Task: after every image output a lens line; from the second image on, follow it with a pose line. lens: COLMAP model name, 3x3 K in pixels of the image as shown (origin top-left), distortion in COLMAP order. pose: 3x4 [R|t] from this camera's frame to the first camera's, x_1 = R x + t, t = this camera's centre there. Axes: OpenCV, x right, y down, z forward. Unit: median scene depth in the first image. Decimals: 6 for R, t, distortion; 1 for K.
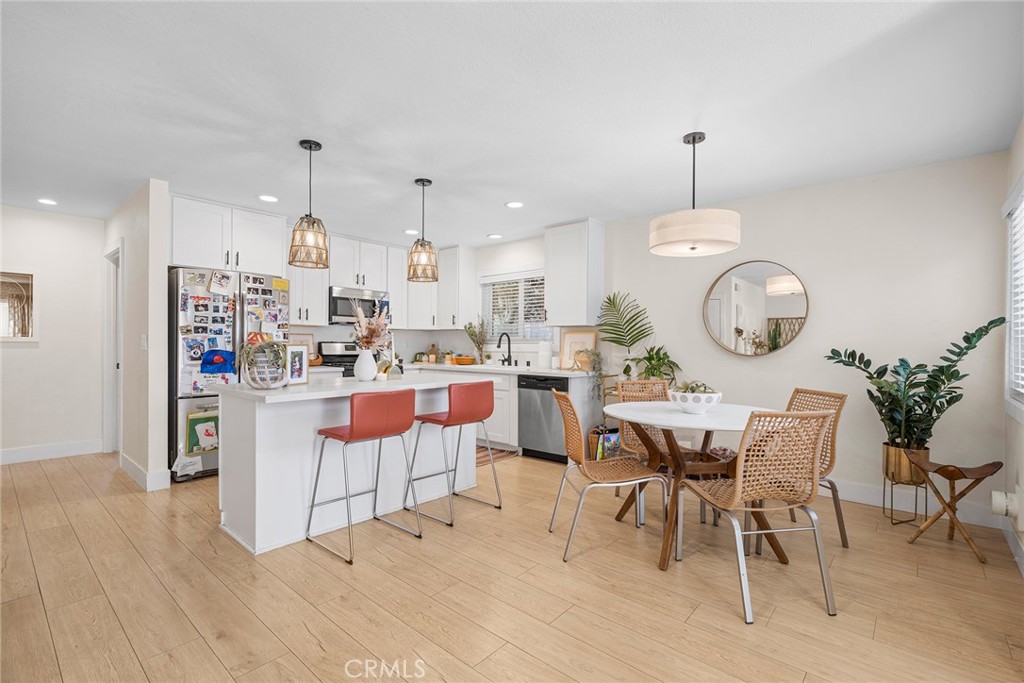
lens RADIAL K [[467.0, 0, 511.0], [0, 467.0, 347.1], [0, 0, 1]] dist [-0.002100, 0.001638]
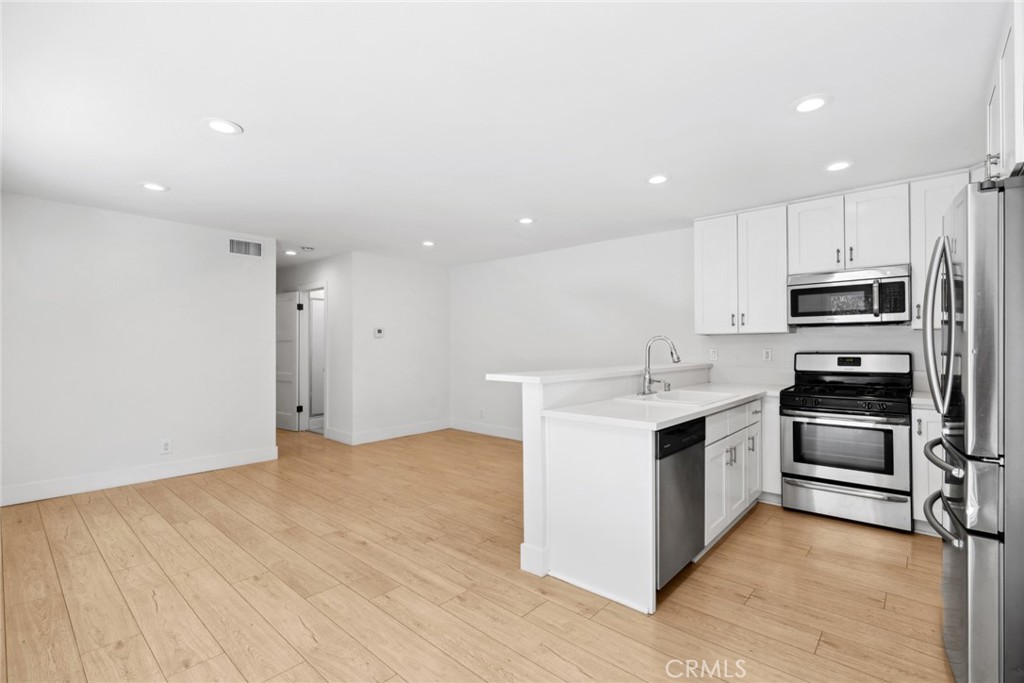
lens RADIAL K [[467.0, 0, 520.0], [0, 467.0, 340.1], [0, 0, 1]] dist [-0.002100, 0.001638]
pose [[0.022009, -0.023525, -0.999481, 0.418047], [-0.003825, 0.999714, -0.023614, -0.016691], [0.999750, 0.004342, 0.021913, 0.749527]]
